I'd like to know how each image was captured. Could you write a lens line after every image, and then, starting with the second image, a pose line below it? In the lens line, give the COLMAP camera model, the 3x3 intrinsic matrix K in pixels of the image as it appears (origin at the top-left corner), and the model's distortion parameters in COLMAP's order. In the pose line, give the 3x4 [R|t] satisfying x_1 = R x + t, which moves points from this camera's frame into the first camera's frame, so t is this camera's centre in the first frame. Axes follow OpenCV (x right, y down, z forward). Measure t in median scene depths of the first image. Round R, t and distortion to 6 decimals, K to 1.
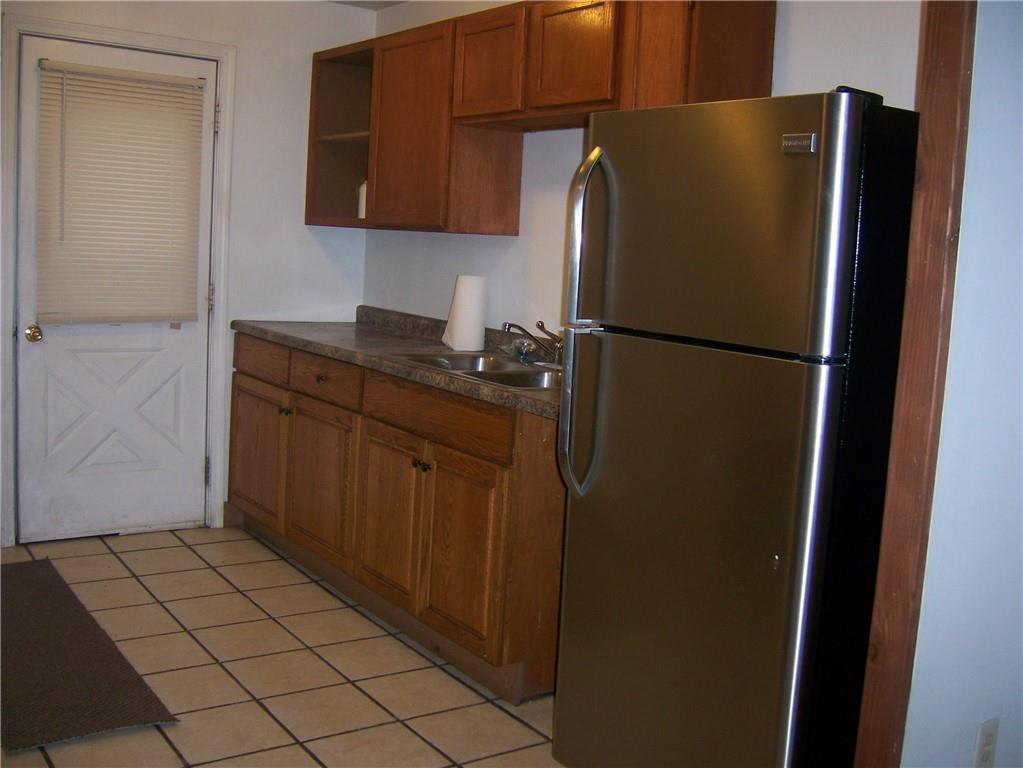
lens RADIAL K [[1110.8, 0, 511.5], [0, 1110.8, 384.0], [0, 0, 1]] dist [-0.149587, 0.097131]
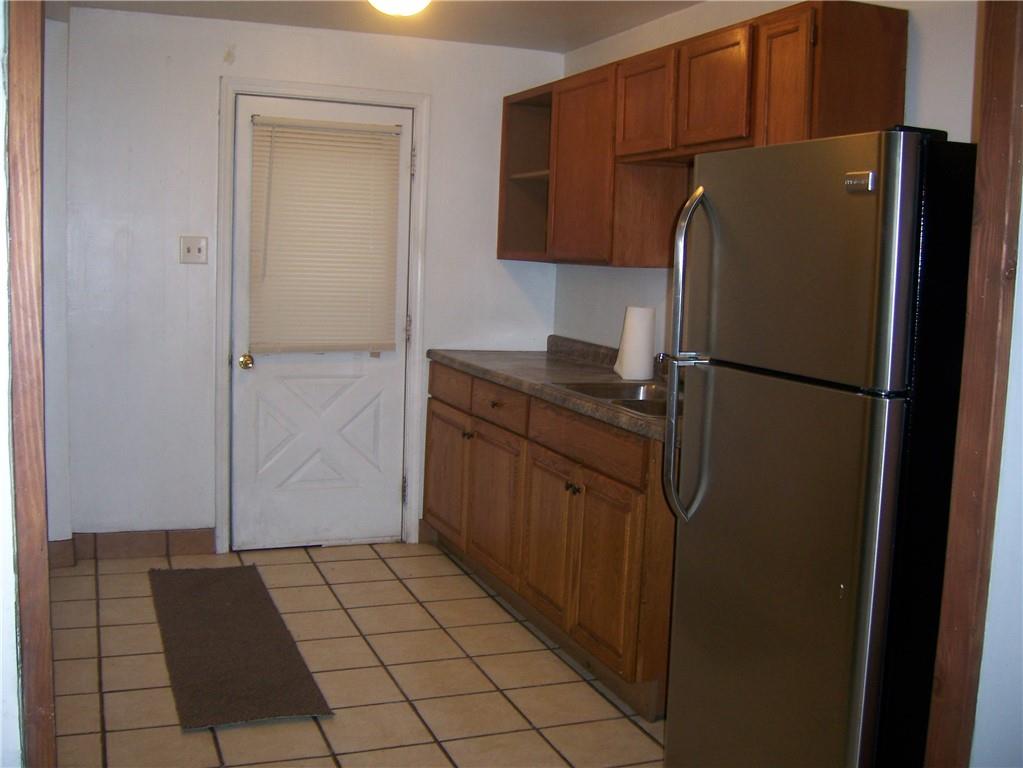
lens RADIAL K [[1110.8, 0, 511.5], [0, 1110.8, 384.0], [0, 0, 1]] dist [-0.149587, 0.097131]
pose [[0.971249, 0.005015, -0.238012, 0.099318], [-0.010237, 0.999733, -0.020708, -0.003262], [0.237845, 0.022549, 0.971041, -0.034493]]
